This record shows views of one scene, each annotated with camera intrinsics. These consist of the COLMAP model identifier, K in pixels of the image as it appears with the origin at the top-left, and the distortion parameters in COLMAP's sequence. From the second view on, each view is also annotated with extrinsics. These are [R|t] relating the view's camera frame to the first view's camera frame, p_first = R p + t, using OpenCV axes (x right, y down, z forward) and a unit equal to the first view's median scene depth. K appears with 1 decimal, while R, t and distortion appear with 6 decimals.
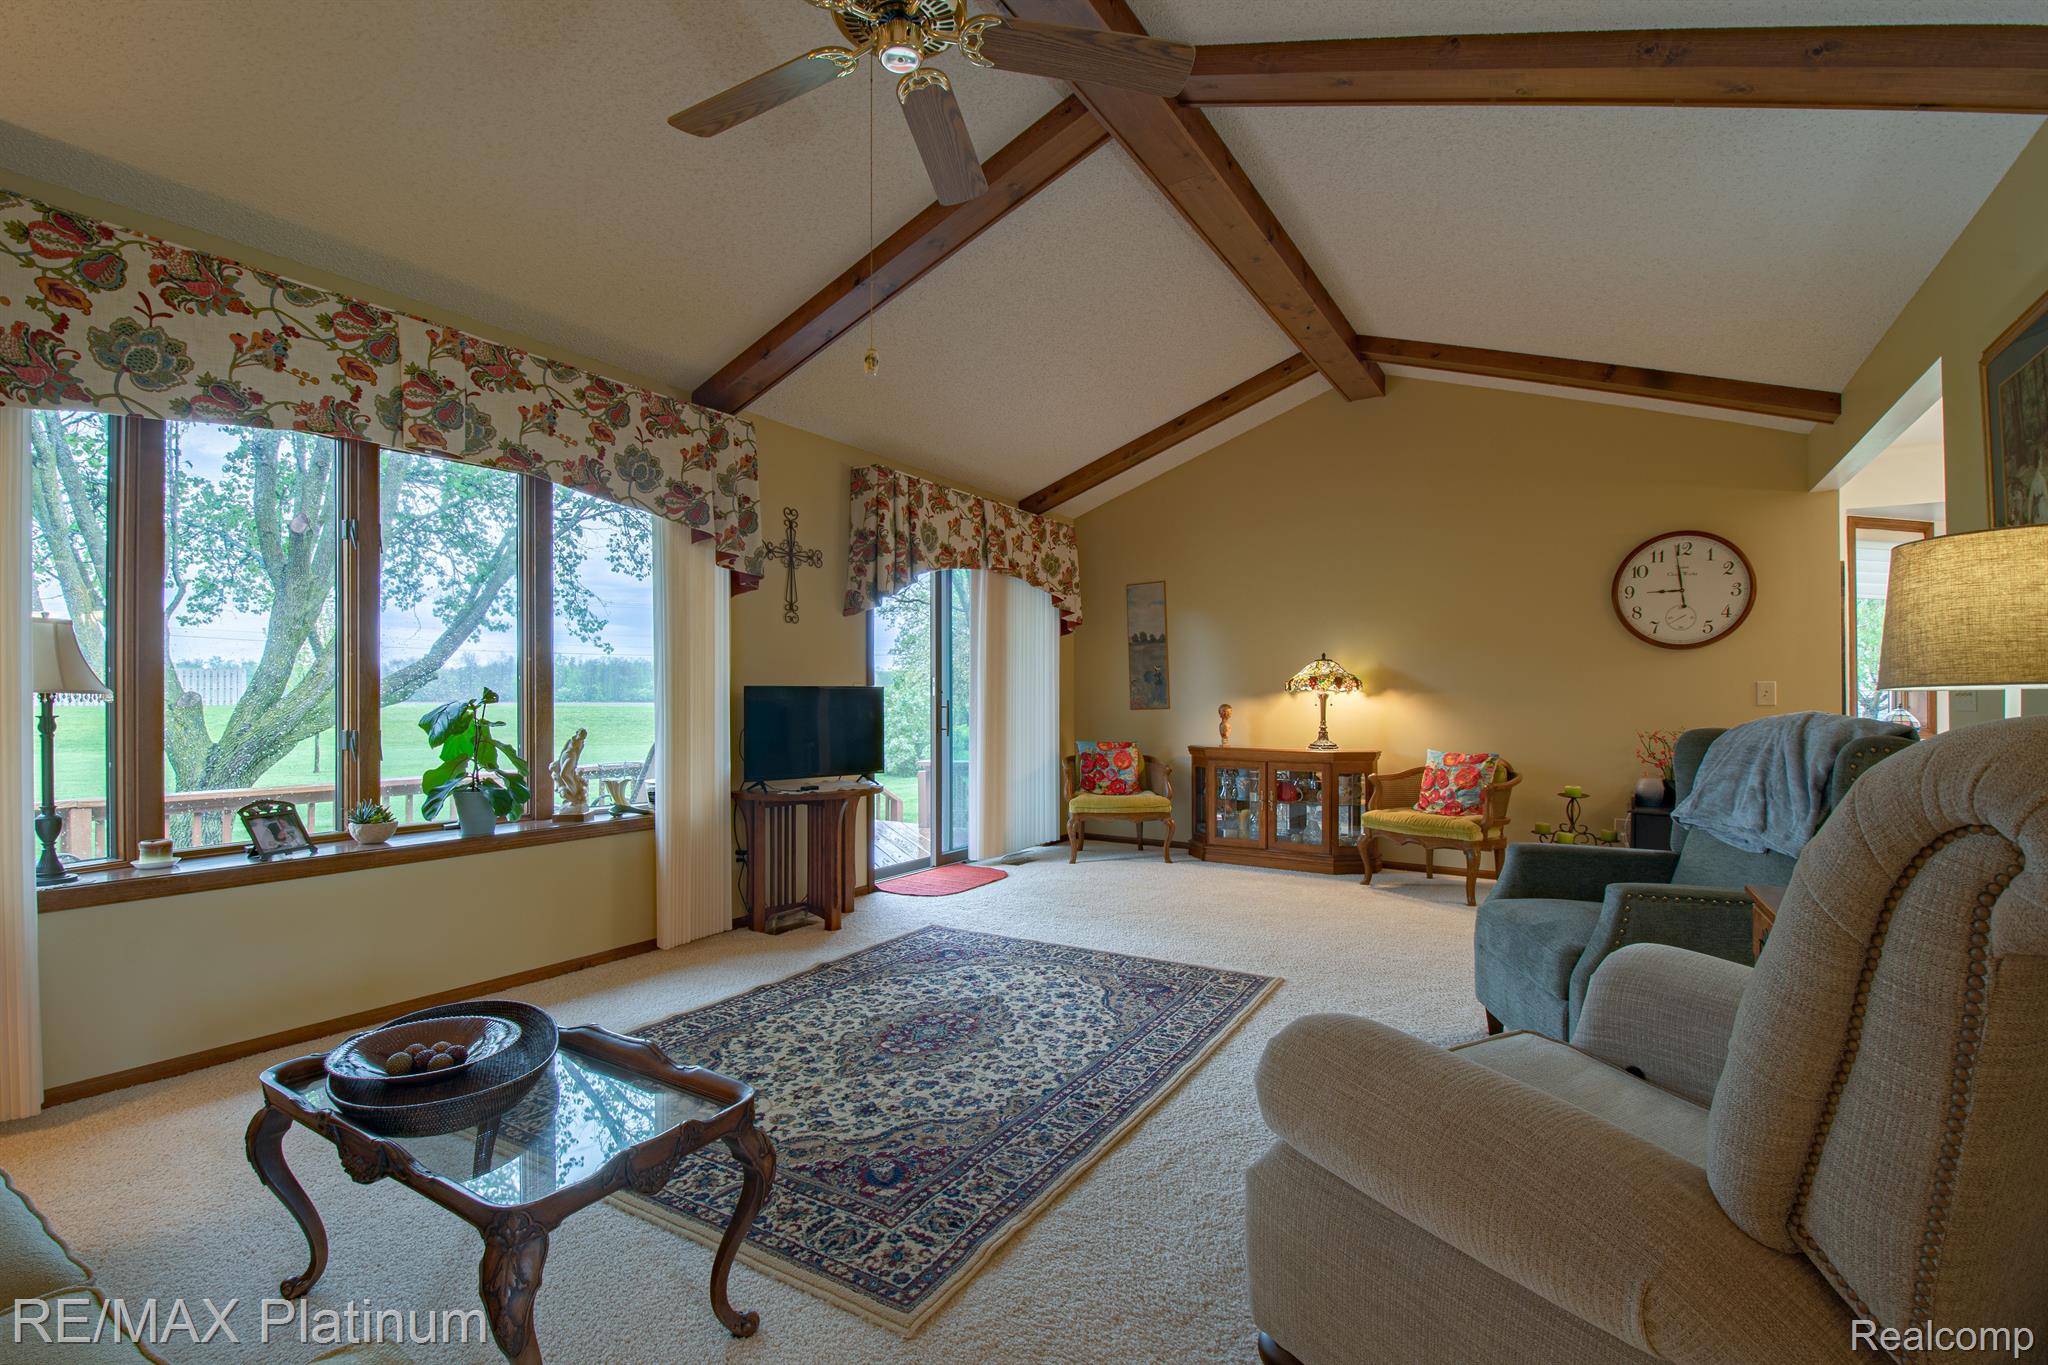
lens RADIAL K [[917.2, 0, 1016.3], [0, 917.2, 680.2], [0, 0, 1]] dist [0.016408, -0.024646]
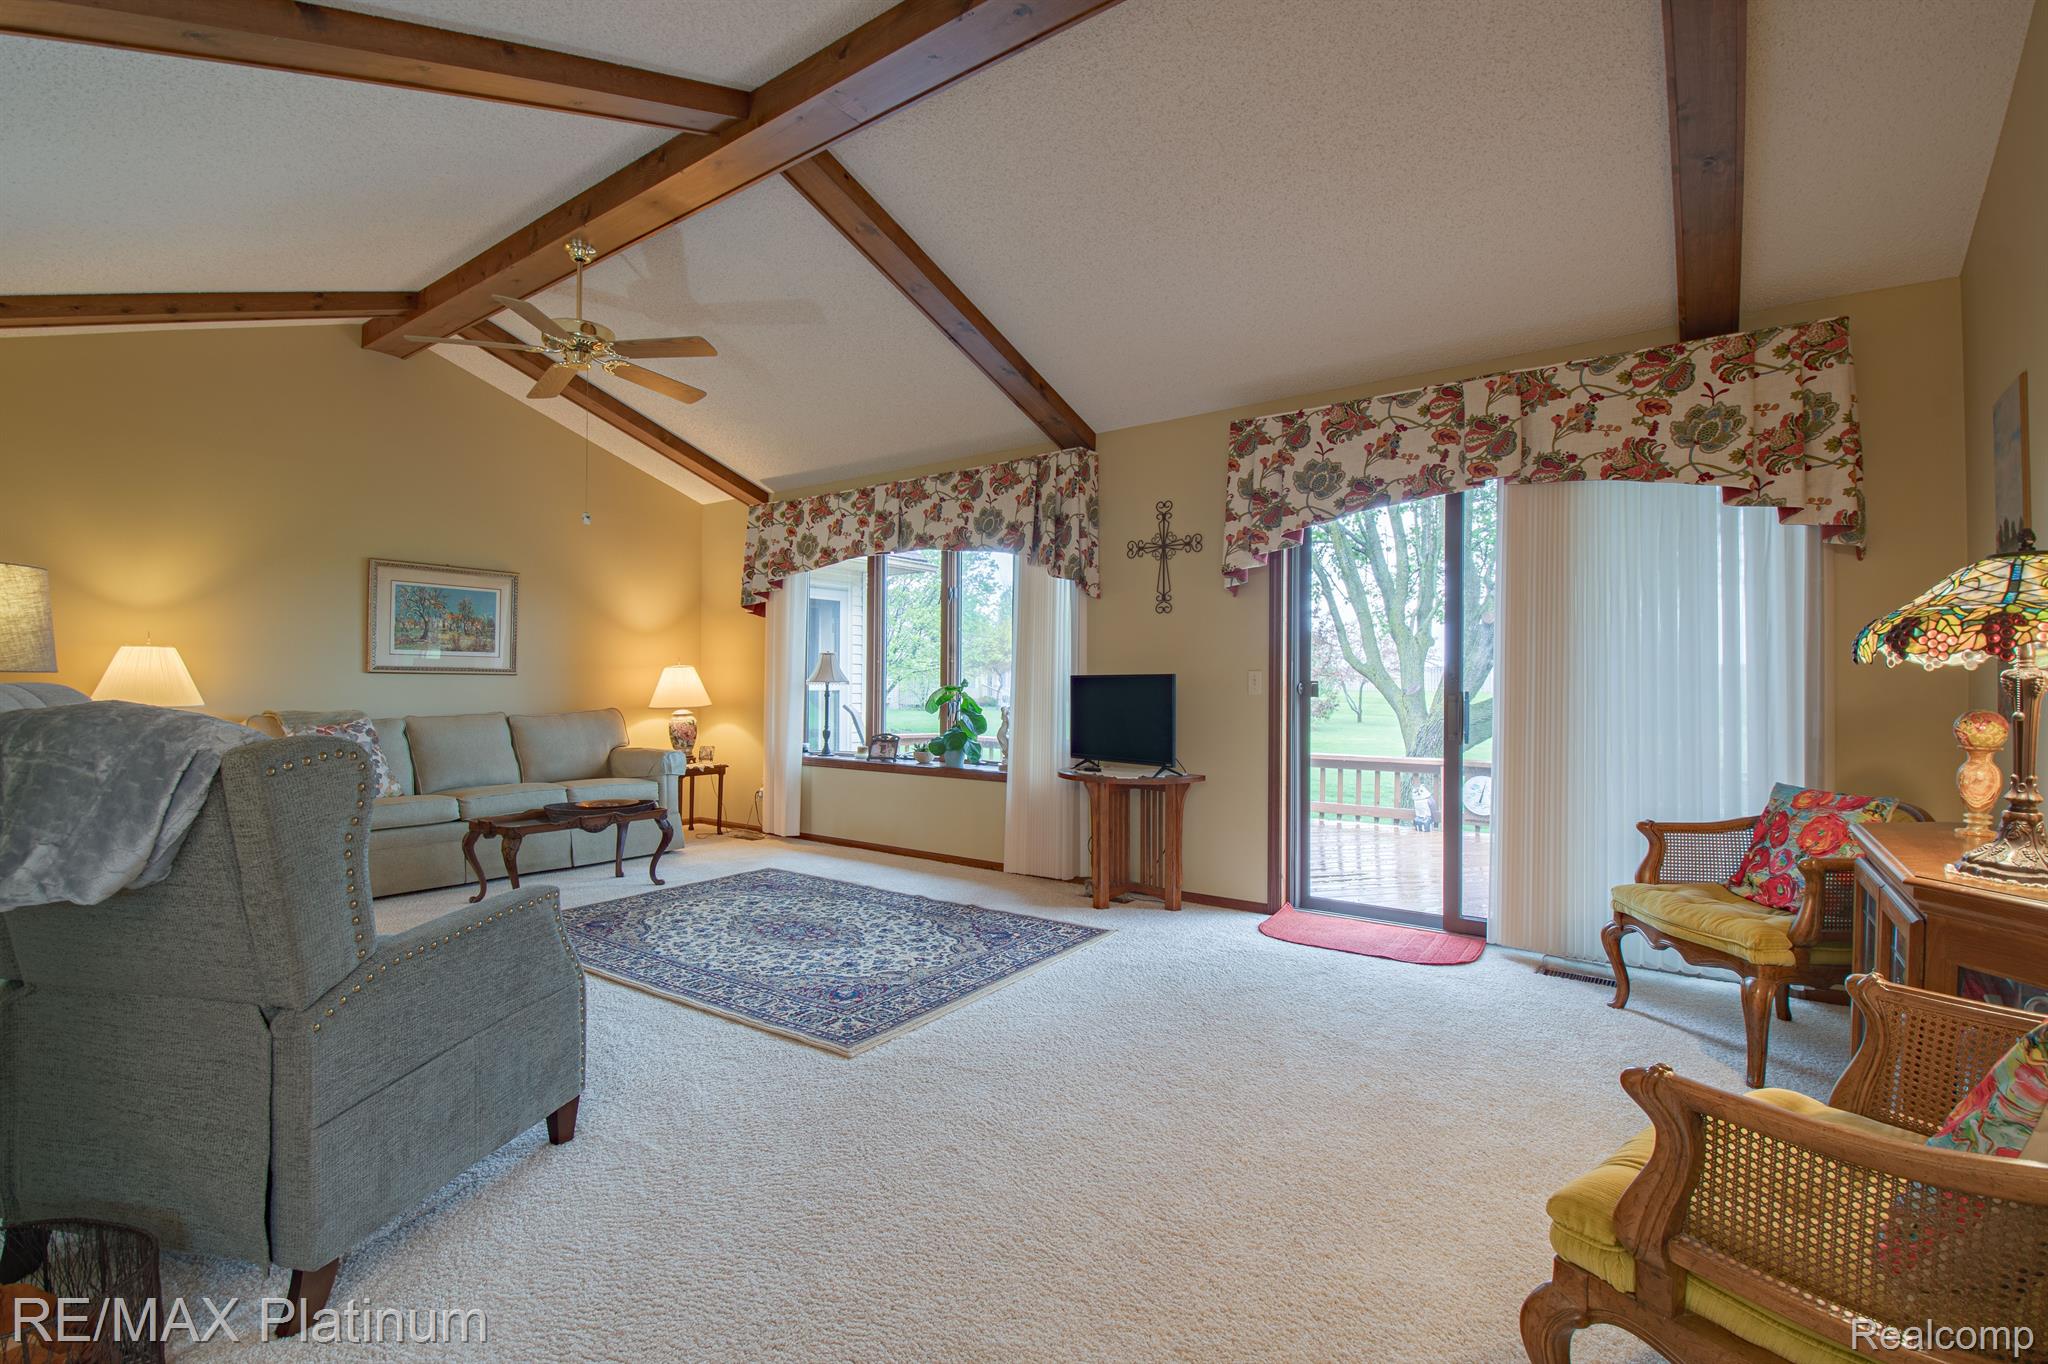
lens RADIAL K [[917.2, 0, 1016.3], [0, 917.2, 679.7], [0, 0, 1]] dist [0.016408, -0.024646]
pose [[-0.065829, -0.007053, -0.997806, 0.992769], [0.012341, 0.999893, -0.007882, 0.022070], [0.997755, -0.012833, -0.065735, 1.139221]]
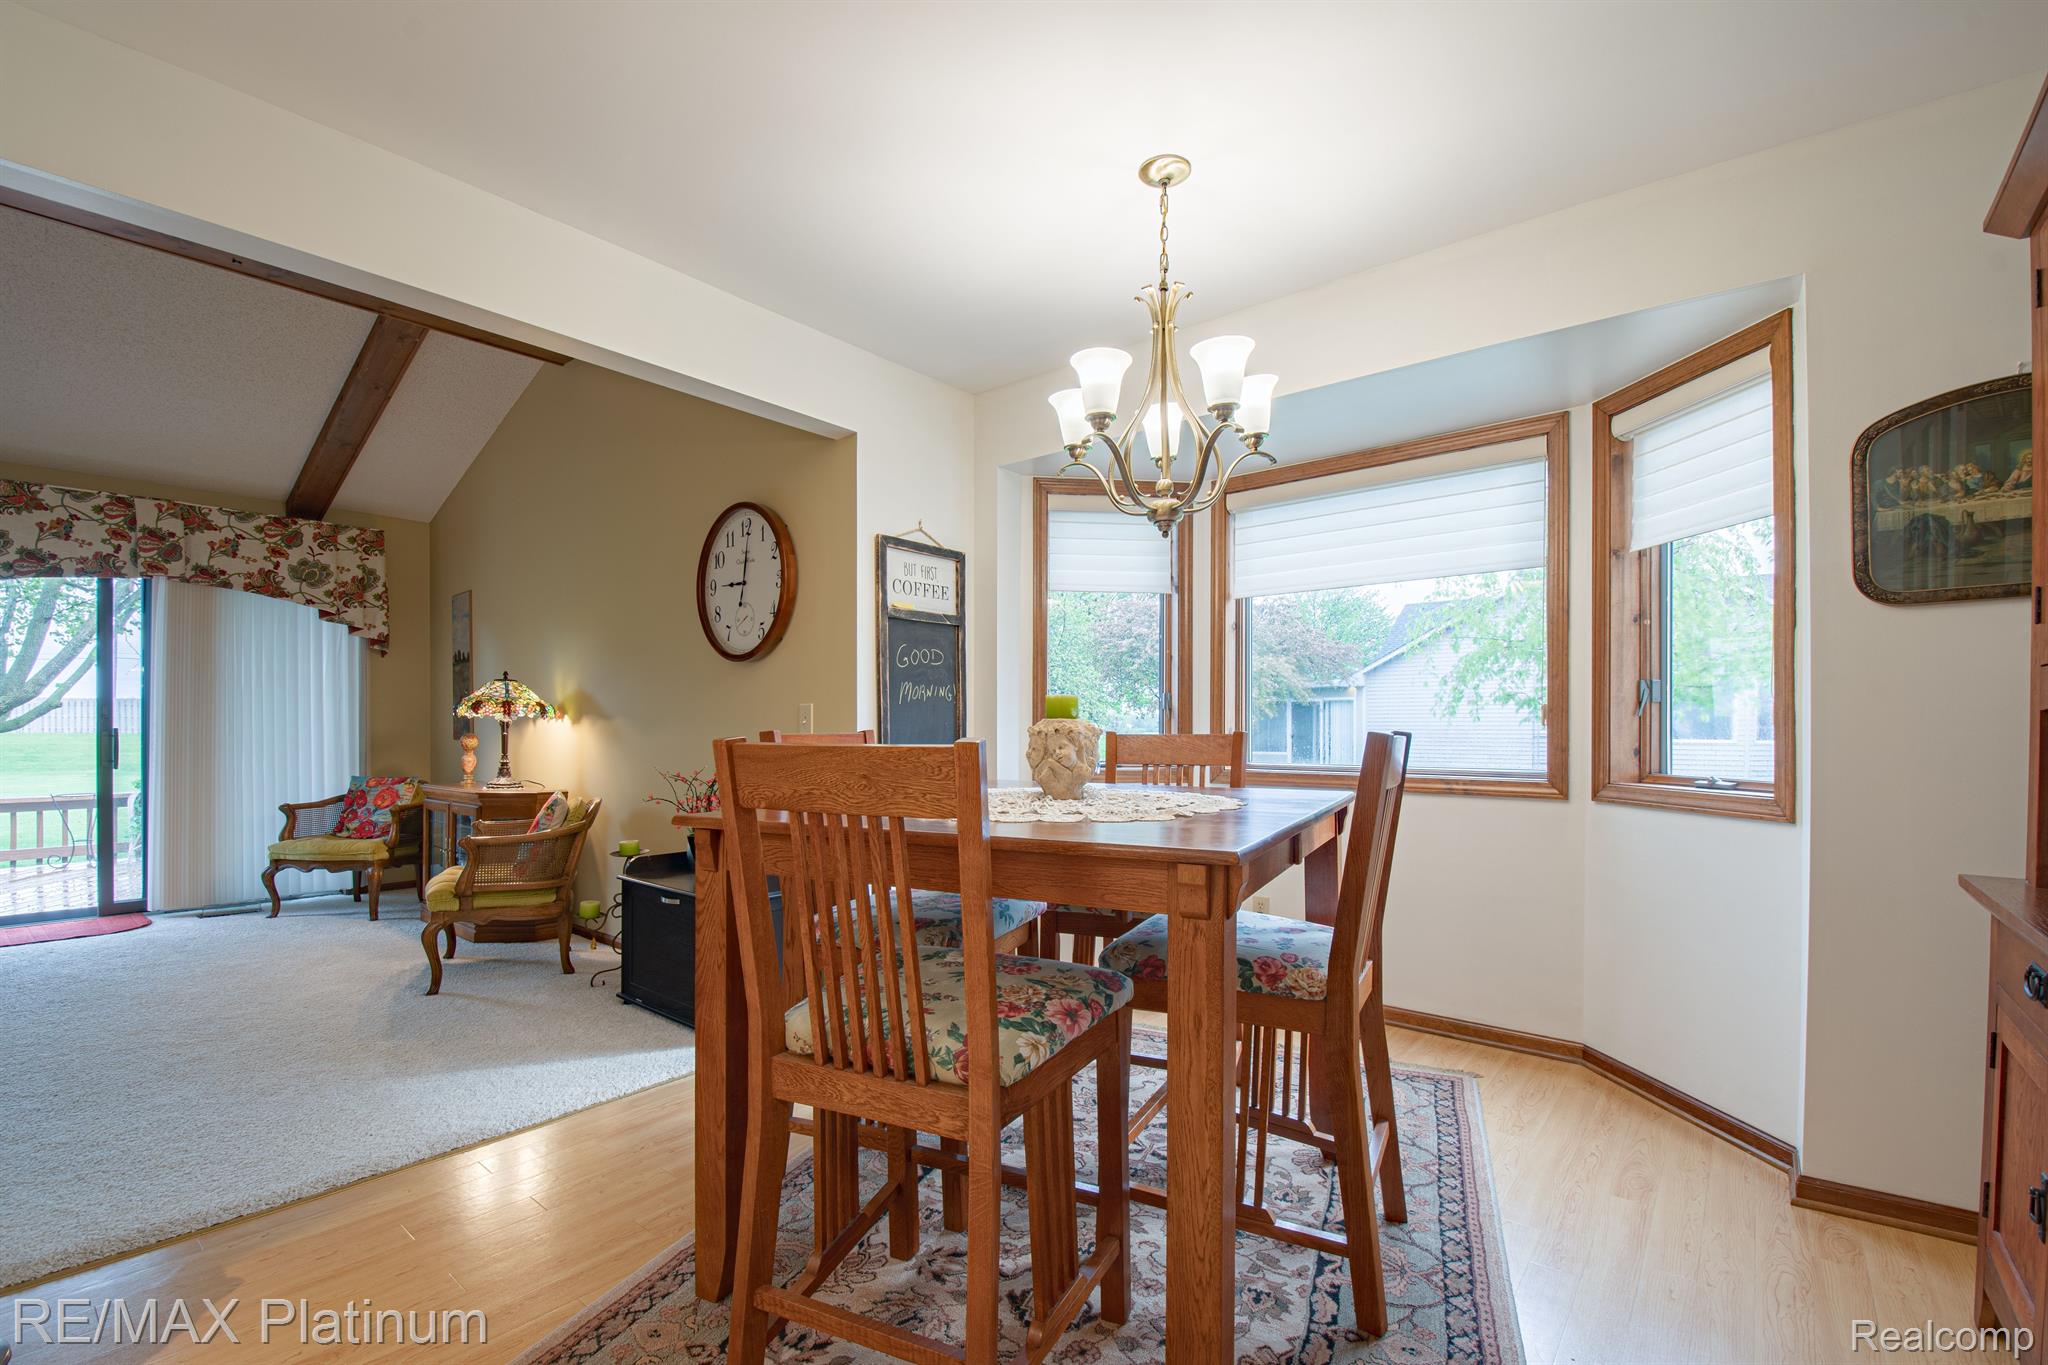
lens RADIAL K [[911.2, 0, 1015.4], [0, 911.2, 725.5], [0, 0, 1]] dist [0.023883, -0.025809]
pose [[0.992194, 0.000179, -0.124703, 1.414081], [0.001885, 0.999863, 0.016437, 0.009609], [0.124689, -0.016544, 0.992058, 0.386189]]
